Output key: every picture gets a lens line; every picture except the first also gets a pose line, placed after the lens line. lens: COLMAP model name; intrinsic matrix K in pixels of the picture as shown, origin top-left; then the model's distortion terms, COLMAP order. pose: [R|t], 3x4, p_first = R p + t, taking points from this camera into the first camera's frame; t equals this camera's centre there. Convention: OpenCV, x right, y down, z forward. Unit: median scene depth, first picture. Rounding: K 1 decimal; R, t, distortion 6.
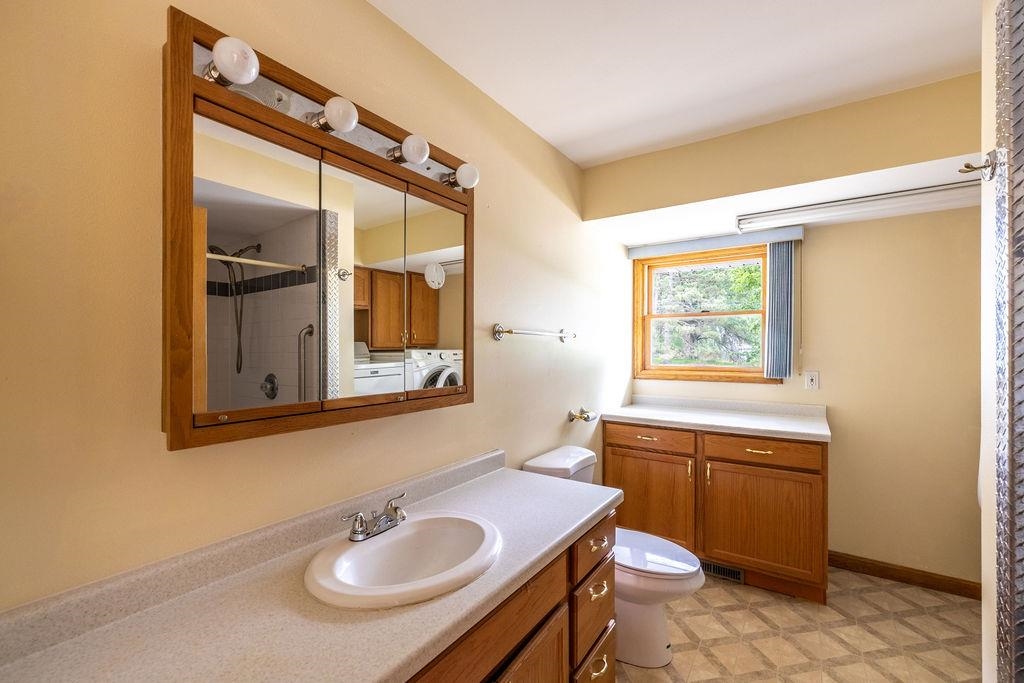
lens RADIAL K [[431.8, 0, 511.6], [0, 431.8, 346.5], [0, 0, 1]] dist [0.000784, 0.000291]
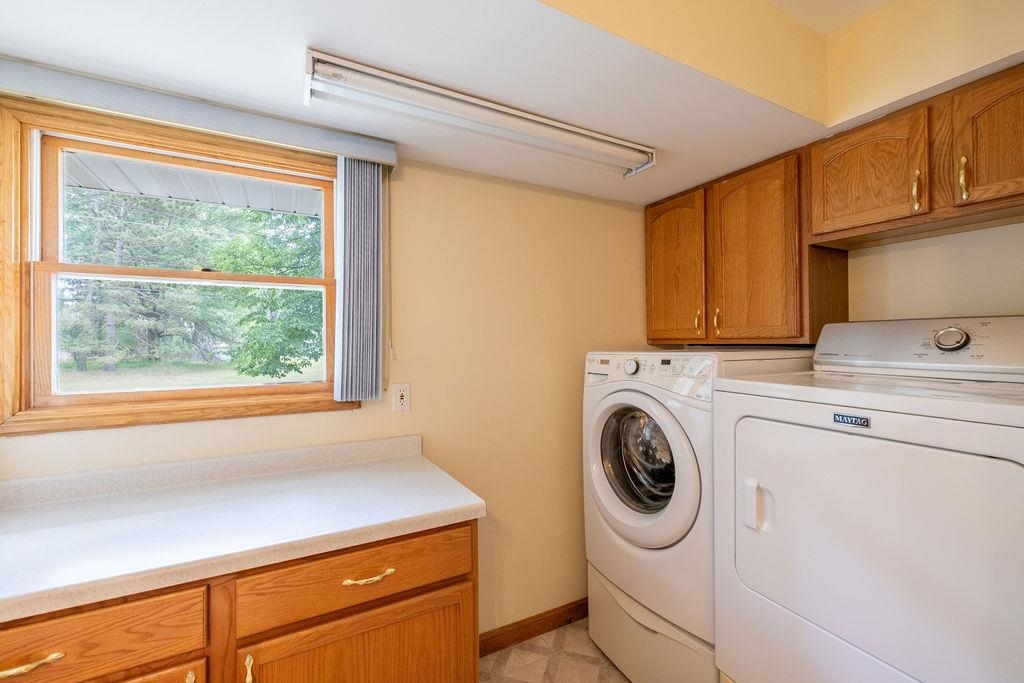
lens RADIAL K [[431.8, 0, 511.5], [0, 431.8, 343.6], [0, 0, 1]] dist [0.000784, 0.000291]
pose [[0.459524, -0.000455, 0.888165, 0.191250], [0.003319, 0.999994, -0.001205, -0.000207], [-0.888159, 0.003501, 0.459523, 0.523642]]
